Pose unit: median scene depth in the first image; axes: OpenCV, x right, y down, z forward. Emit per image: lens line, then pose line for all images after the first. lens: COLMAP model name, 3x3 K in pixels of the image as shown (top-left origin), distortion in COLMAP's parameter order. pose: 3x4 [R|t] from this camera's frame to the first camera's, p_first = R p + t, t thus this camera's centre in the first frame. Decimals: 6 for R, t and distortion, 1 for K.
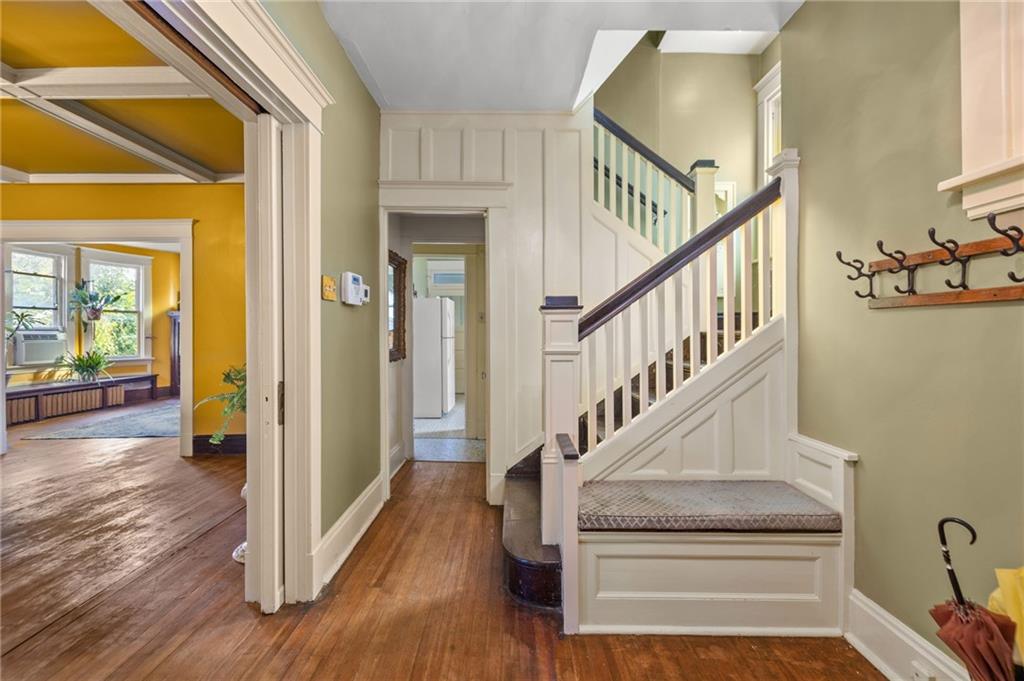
lens RADIAL K [[466.7, 0, 512.1], [0, 466.7, 336.0], [0, 0, 1]] dist [-0.003312, -0.000923]
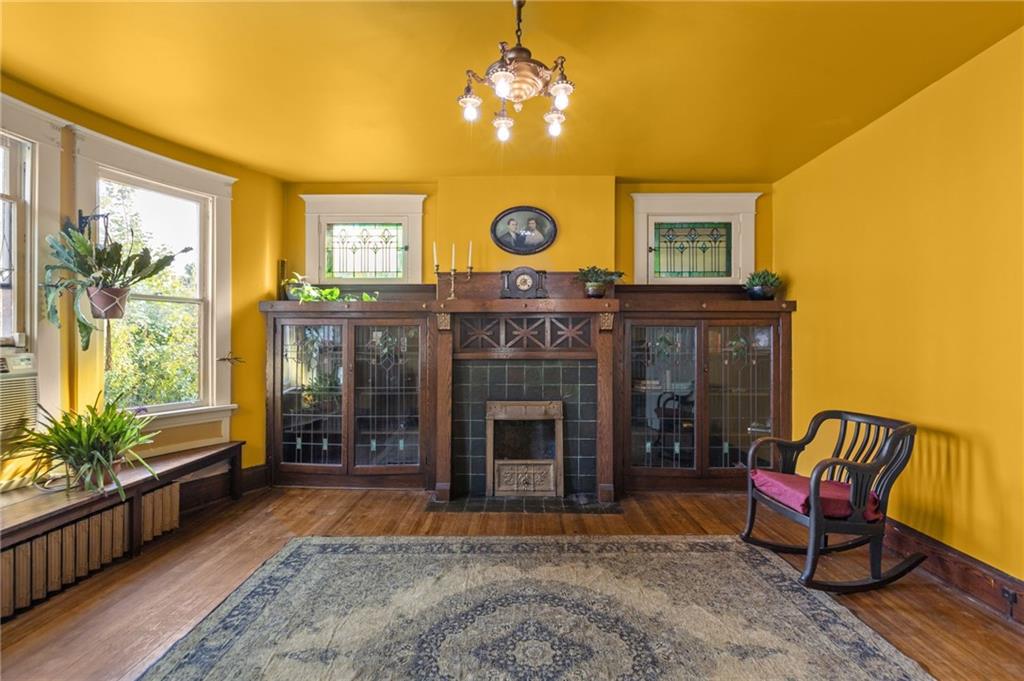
lens RADIAL K [[466.7, 0, 489.1], [0, 466.7, 341.0], [0, 0, 1]] dist [-0.003312, -0.000923]
pose [[0.999622, -0.001037, -0.027458, -0.578122], [0.000796, 0.999961, -0.008780, -0.011613], [0.027466, 0.008755, 0.999584, 0.629583]]
